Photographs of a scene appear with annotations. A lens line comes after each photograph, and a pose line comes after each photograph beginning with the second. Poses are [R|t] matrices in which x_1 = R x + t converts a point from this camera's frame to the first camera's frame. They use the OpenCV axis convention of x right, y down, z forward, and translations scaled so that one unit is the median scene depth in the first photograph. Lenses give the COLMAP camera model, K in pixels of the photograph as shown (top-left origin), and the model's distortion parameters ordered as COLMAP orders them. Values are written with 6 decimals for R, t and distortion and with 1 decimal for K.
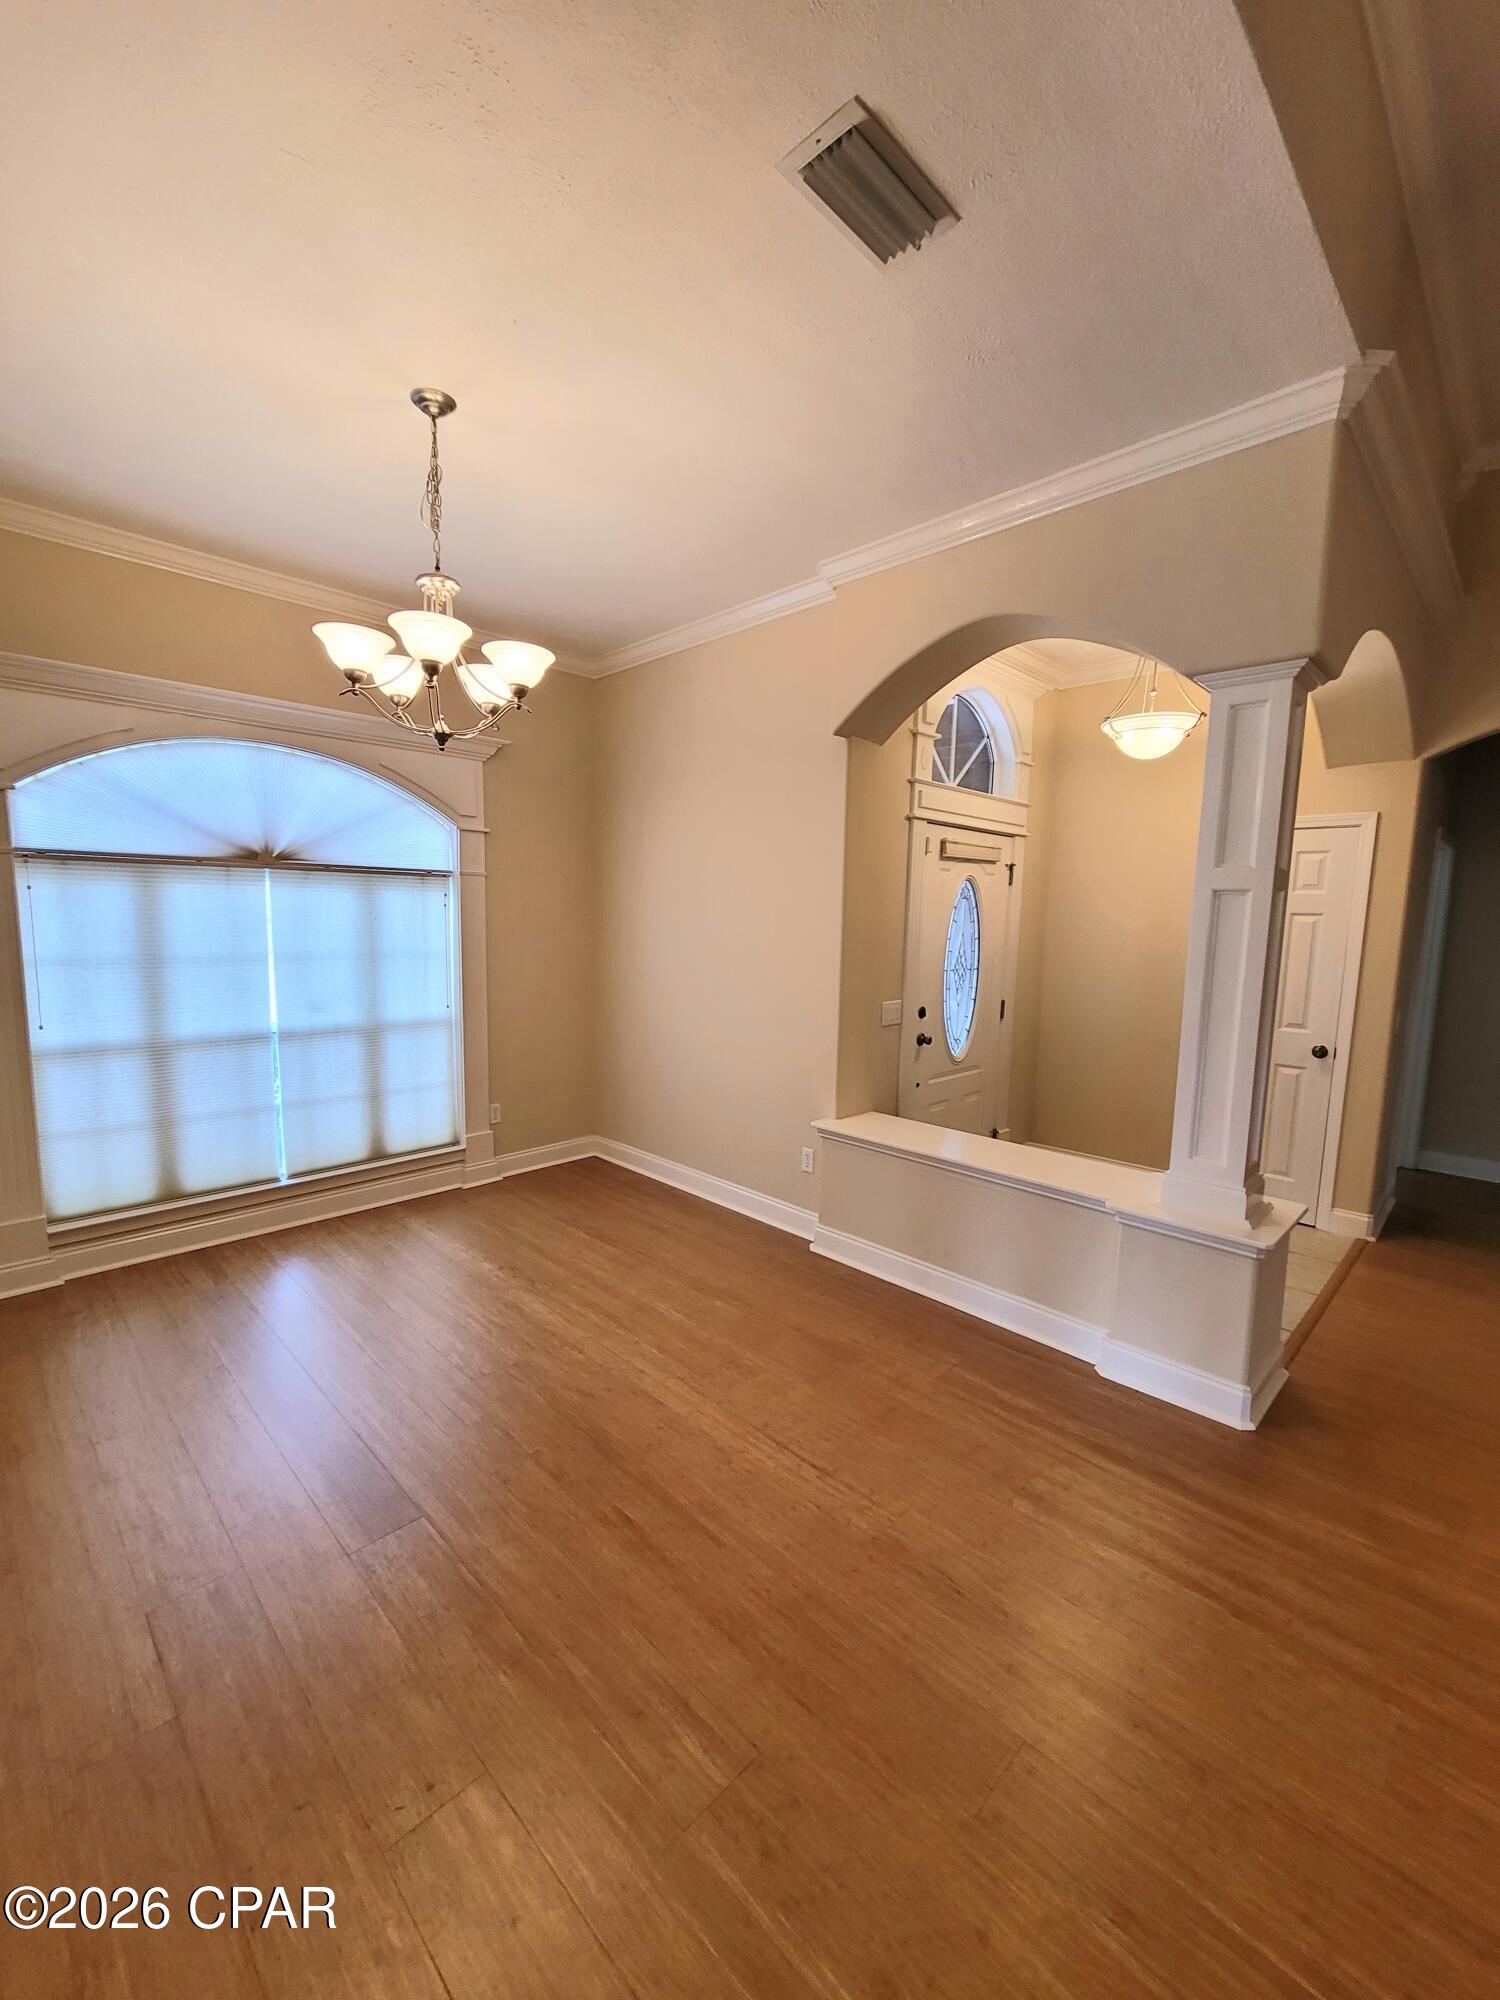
lens RADIAL K [[818.1, 0, 747.1], [0, 818.1, 1008.5], [0, 0, 1]] dist [-0.003798, 0.000352]
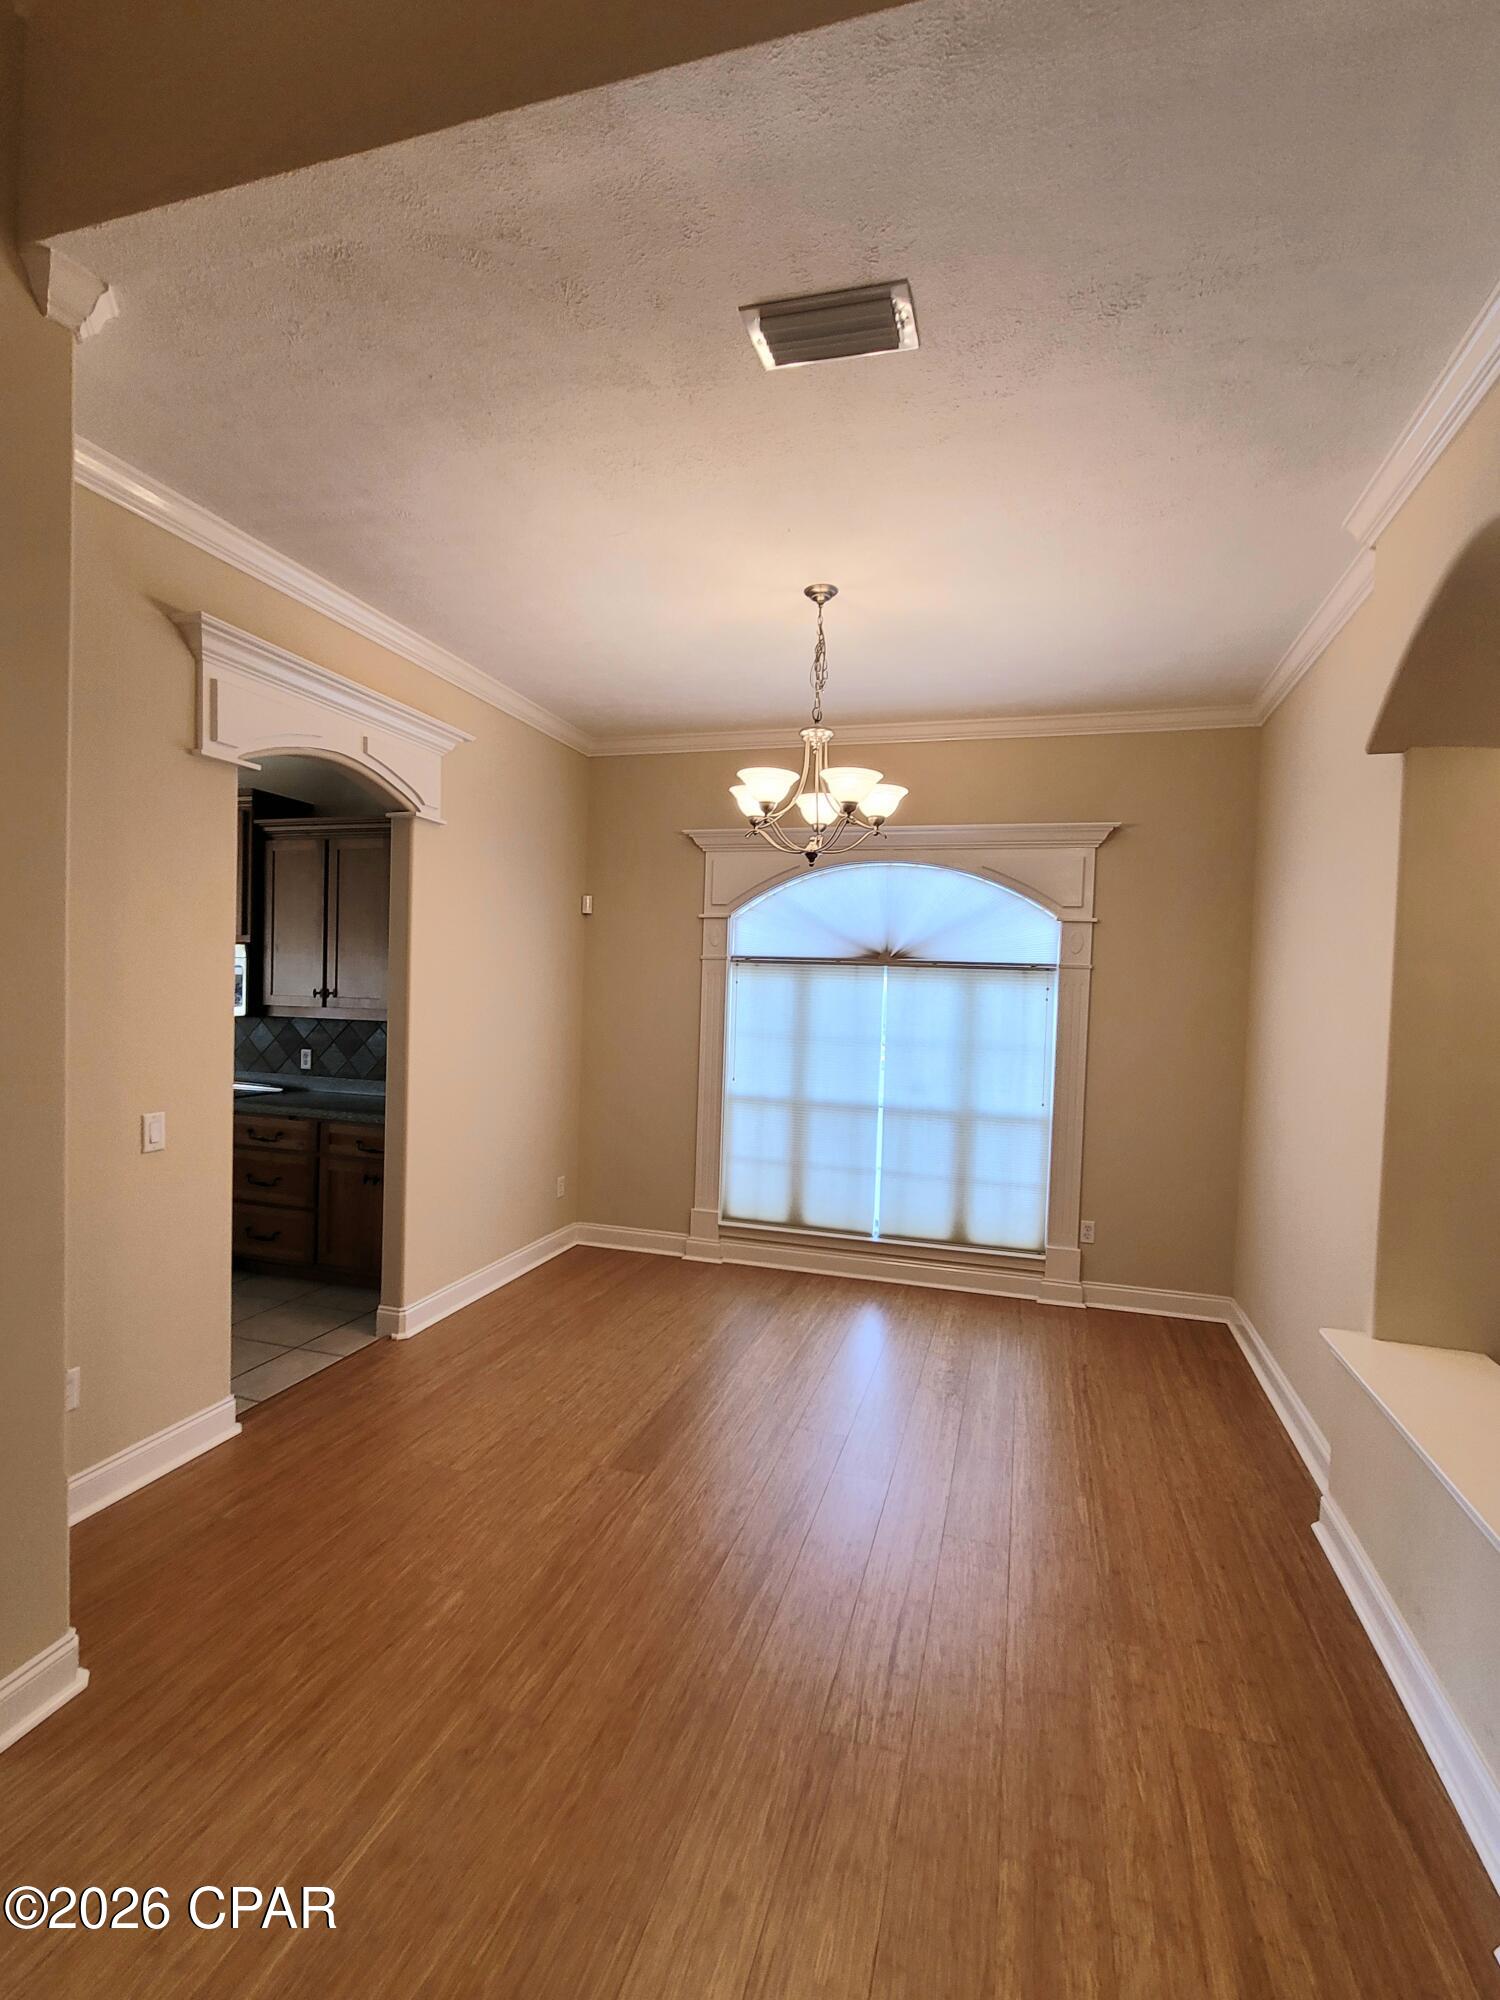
lens RADIAL K [[945.5, 0, 751.2], [0, 945.5, 1002.2], [0, 0, 1]] dist [-0.004581, -0.002798]
pose [[0.474186, 0.015438, -0.880290, 0.505999], [-0.128057, 0.990423, -0.051611, -0.023492], [0.871062, 0.137200, 0.471621, 0.190131]]
